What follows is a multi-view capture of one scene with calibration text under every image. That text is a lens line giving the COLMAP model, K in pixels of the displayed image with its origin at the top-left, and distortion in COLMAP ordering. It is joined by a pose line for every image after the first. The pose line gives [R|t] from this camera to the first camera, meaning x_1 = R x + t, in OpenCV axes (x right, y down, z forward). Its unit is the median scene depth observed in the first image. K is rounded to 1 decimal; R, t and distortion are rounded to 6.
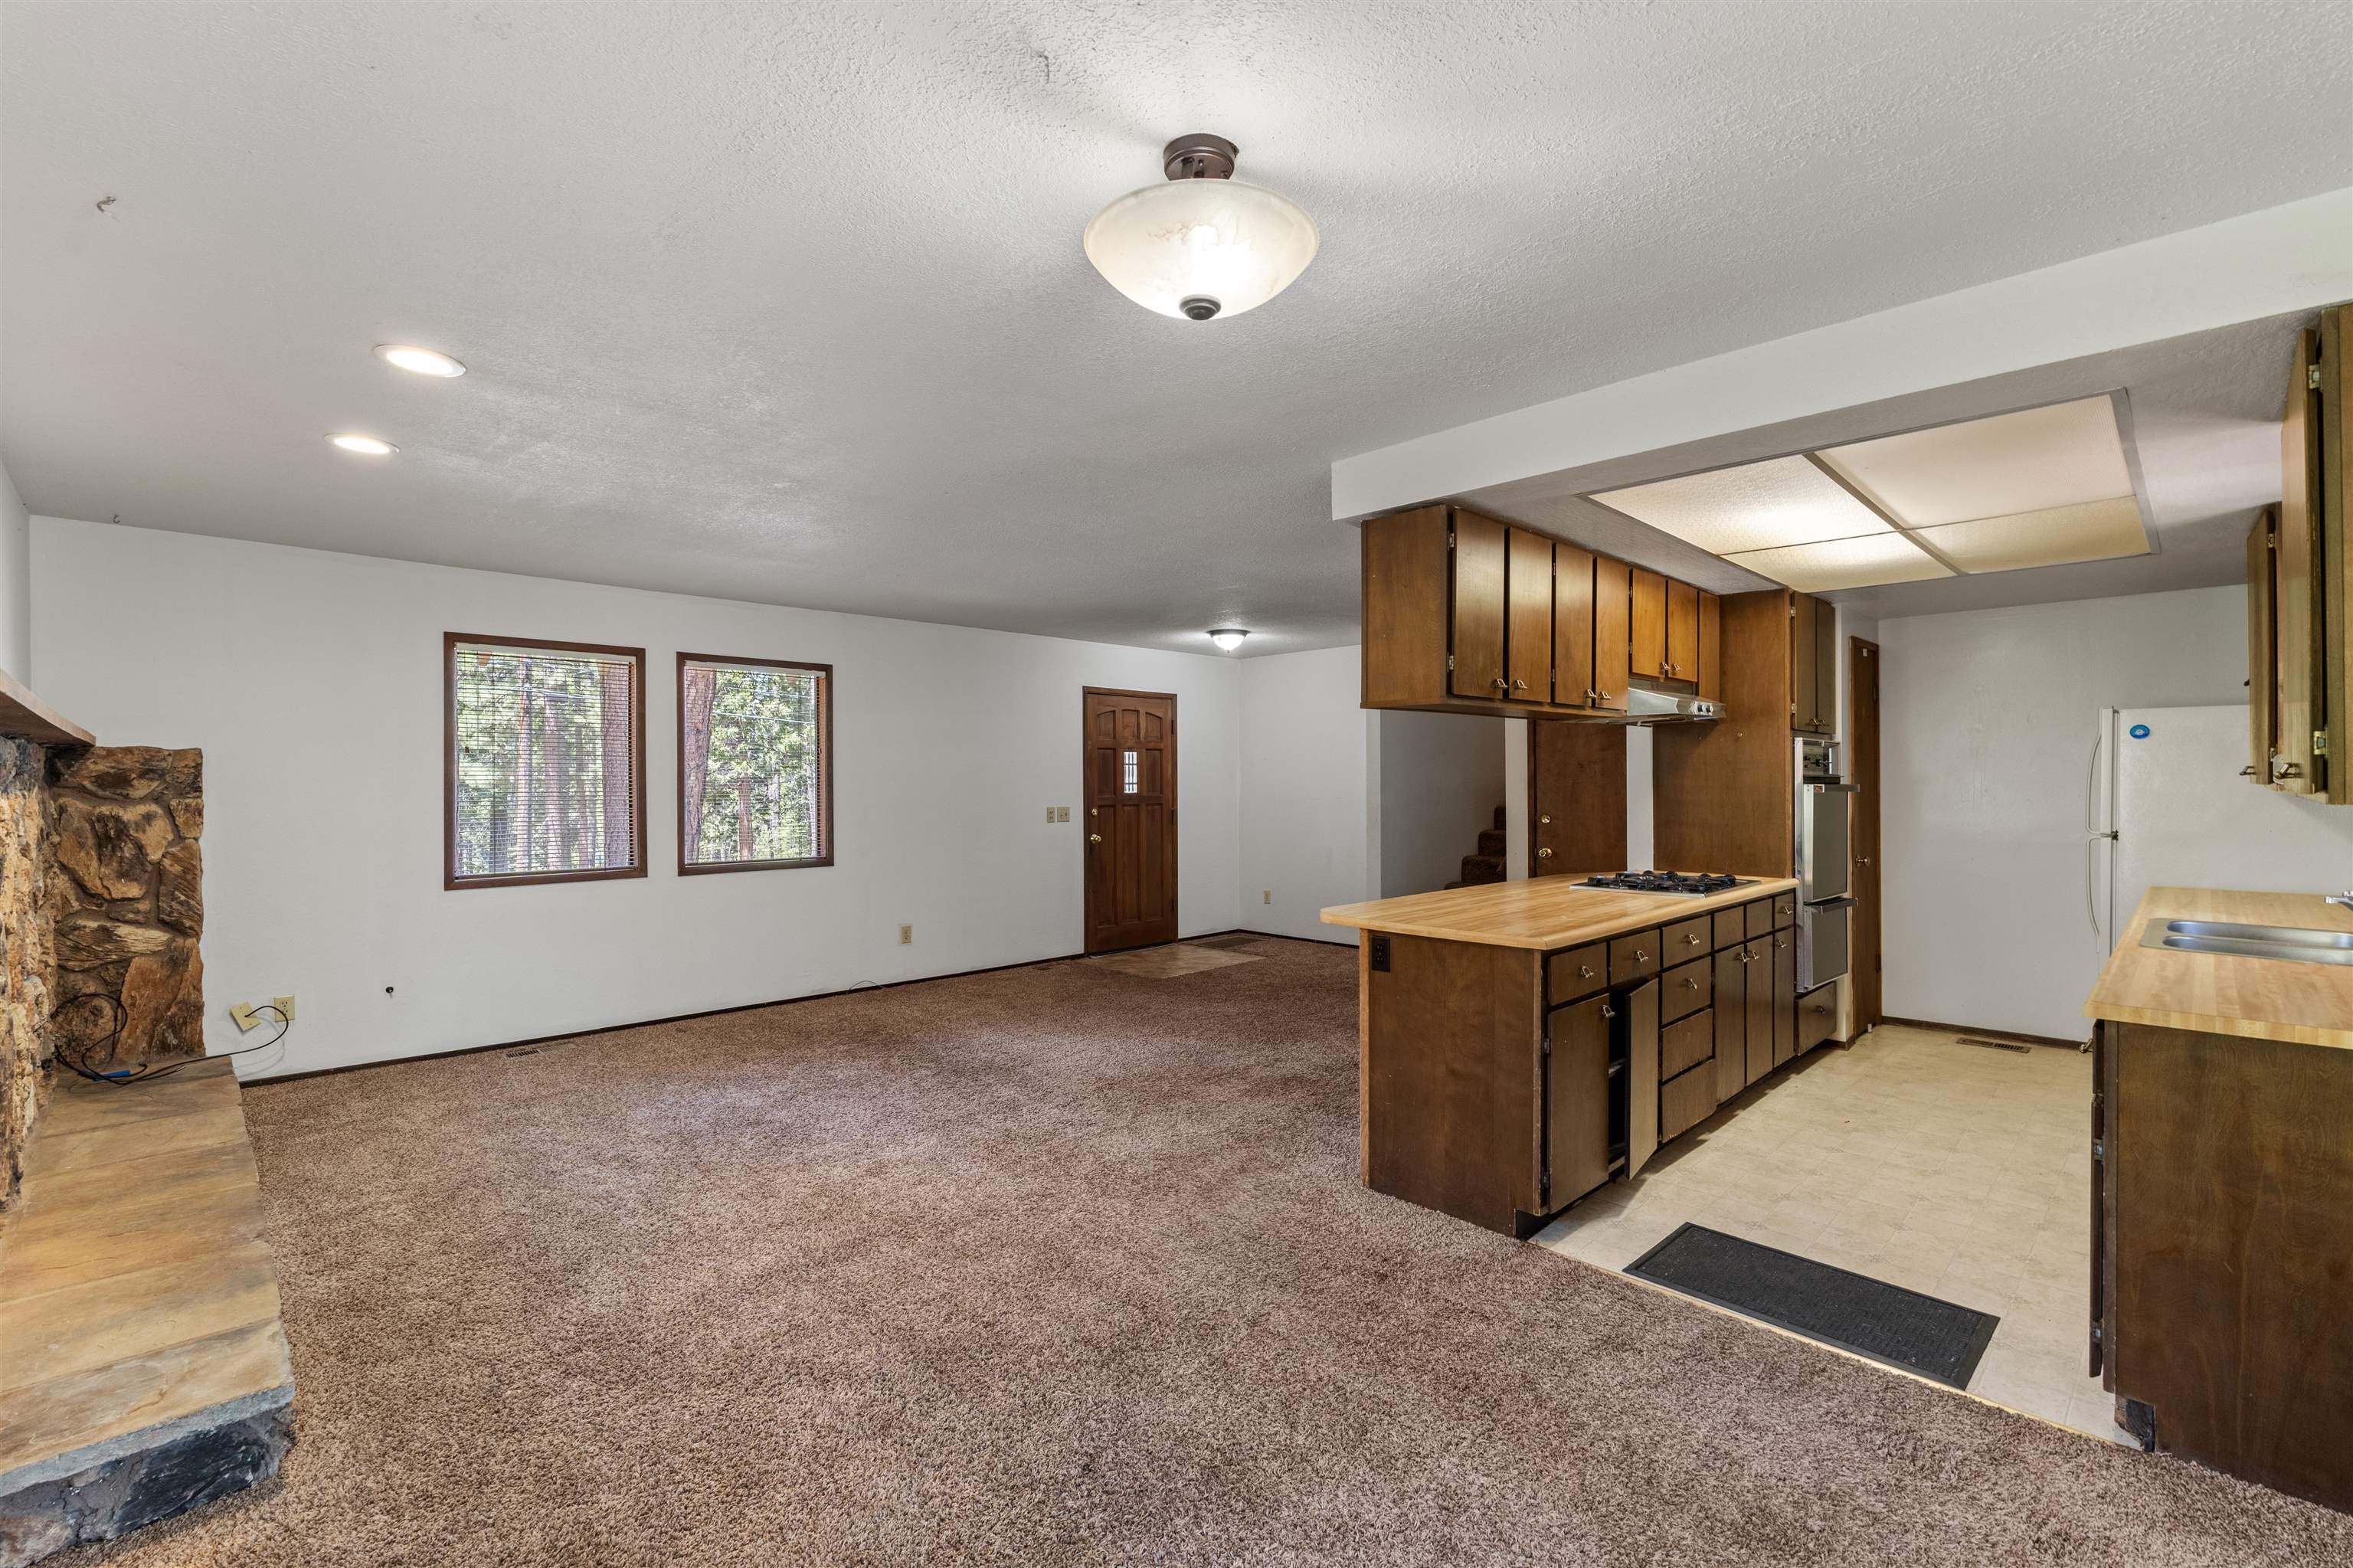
lens RADIAL K [[1031.2, 0, 1124.5], [0, 1031.2, 788.7], [0, 0, 1]] dist [-0.002644, 0.000502]
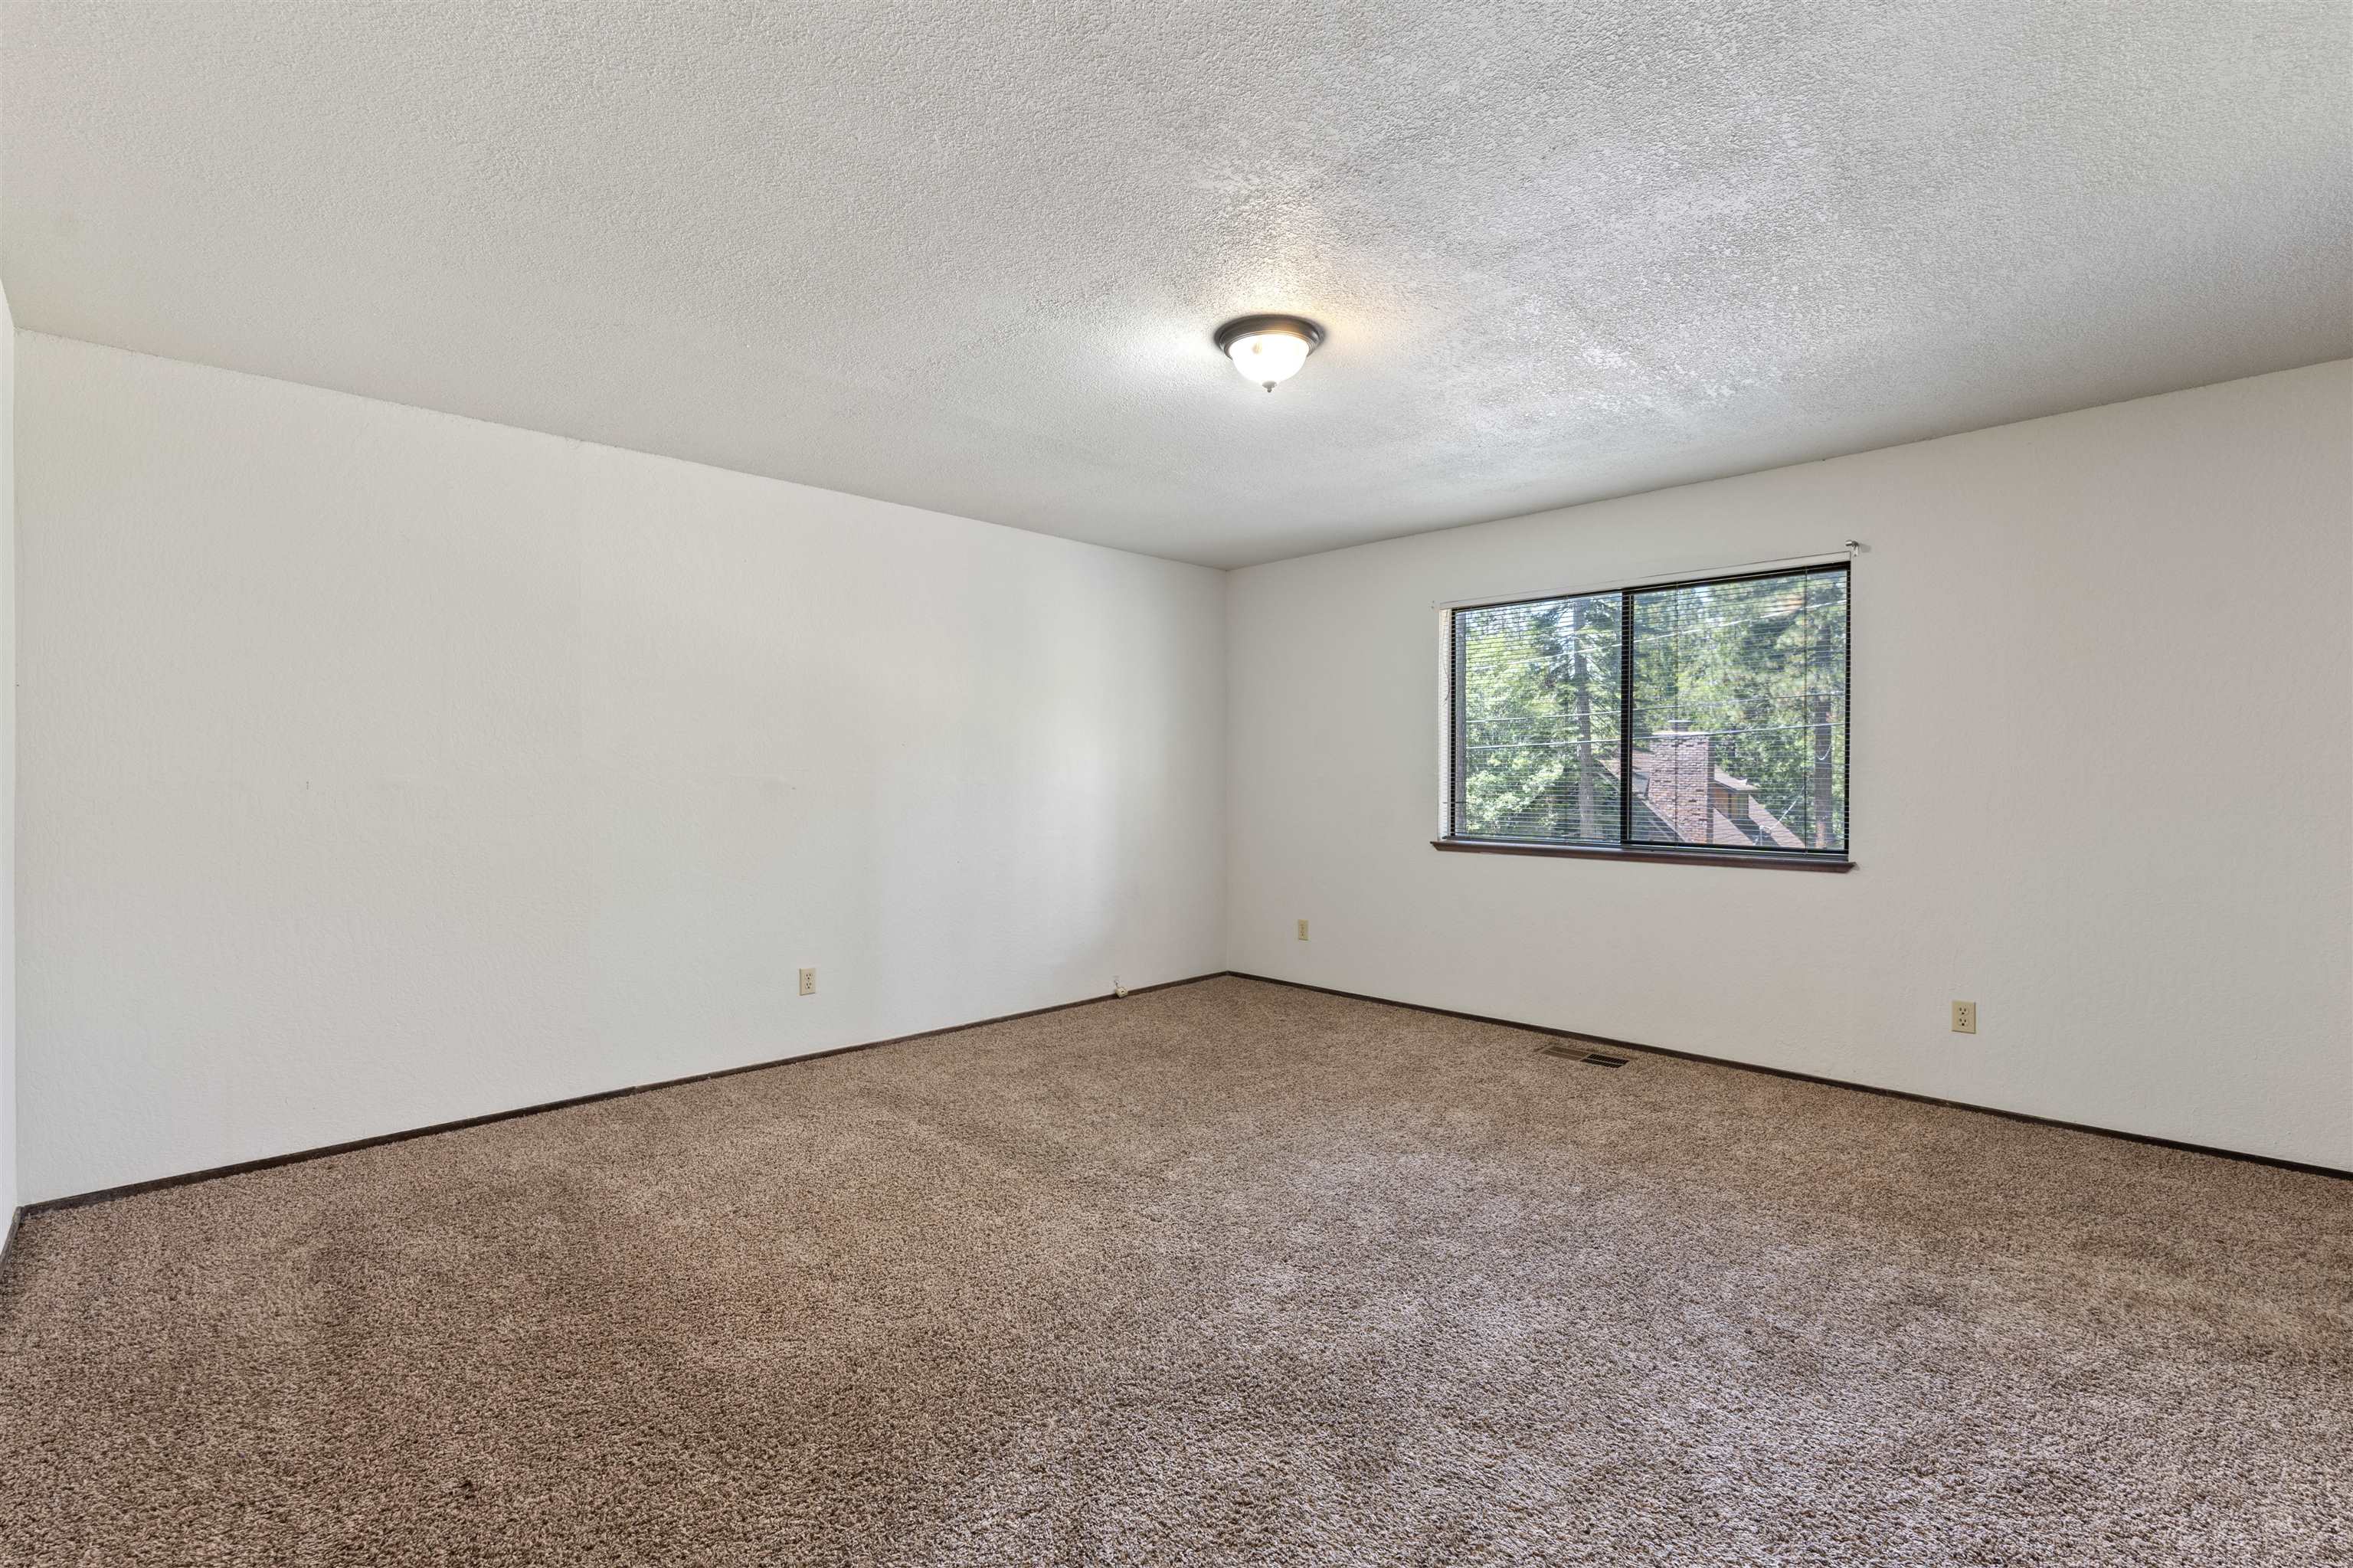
lens RADIAL K [[1031.2, 0, 1124.5], [0, 1031.2, 788.7], [0, 0, 1]] dist [-0.002644, 0.000502]
pose [[0.061915, 0.010815, -0.998023, 0.469727], [-0.013240, 0.999862, 0.010014, 0.036152], [0.997994, 0.012594, 0.062050, 0.825093]]
